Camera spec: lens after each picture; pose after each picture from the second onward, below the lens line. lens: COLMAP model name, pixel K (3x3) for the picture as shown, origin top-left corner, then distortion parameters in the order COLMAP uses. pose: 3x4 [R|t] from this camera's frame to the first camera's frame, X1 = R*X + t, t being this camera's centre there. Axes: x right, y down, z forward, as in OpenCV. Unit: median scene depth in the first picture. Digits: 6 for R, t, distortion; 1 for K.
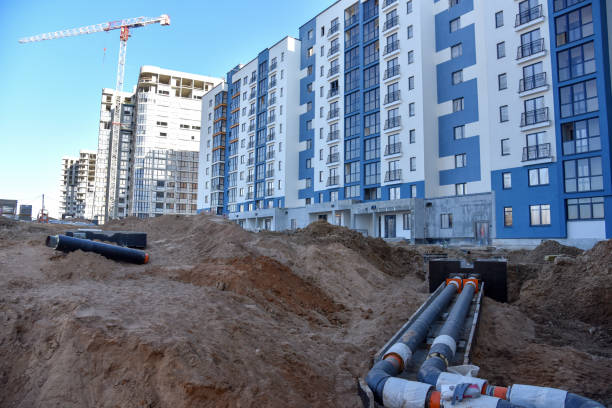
lens RADIAL K [[426.1, 0, 306.0], [0, 426.1, 204.0], [0, 0, 1]] dist [-0.089152, 0.050431]
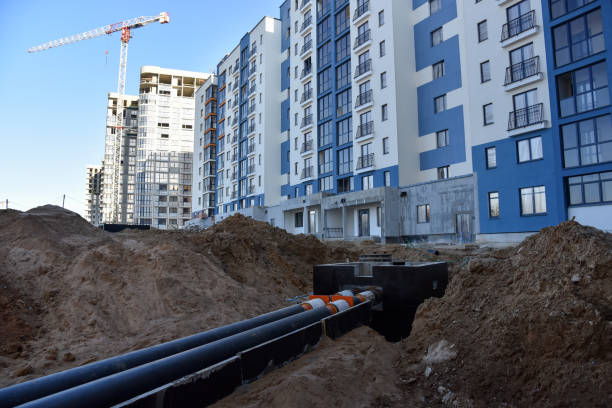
lens RADIAL K [[426.1, 0, 306.0], [0, 426.1, 204.0], [0, 0, 1]] dist [-0.089152, 0.050431]
pose [[0.994154, -0.028459, -0.104155, 0.171303], [0.027608, 0.999573, -0.009604, 0.020513], [0.104383, 0.006672, 0.994515, 0.158090]]
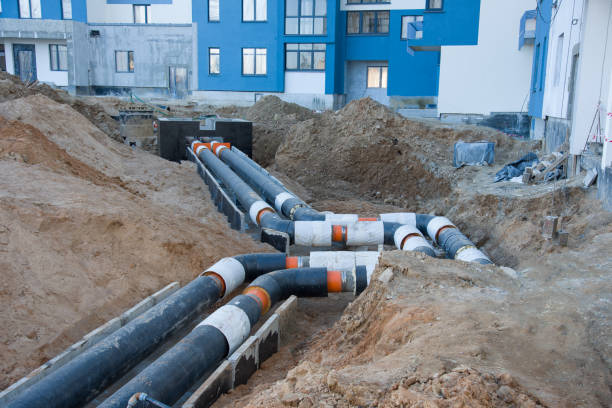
lens RADIAL K [[694.8, 0, 306.0], [0, 694.8, 204.0], [0, 0, 1]] dist [0.097937, 0.202905]
pose [[0.772951, -0.088321, 0.628289, -0.151886], [-0.072422, 0.971509, 0.225666, -0.011994], [-0.630319, -0.219931, 0.744532, -0.070104]]
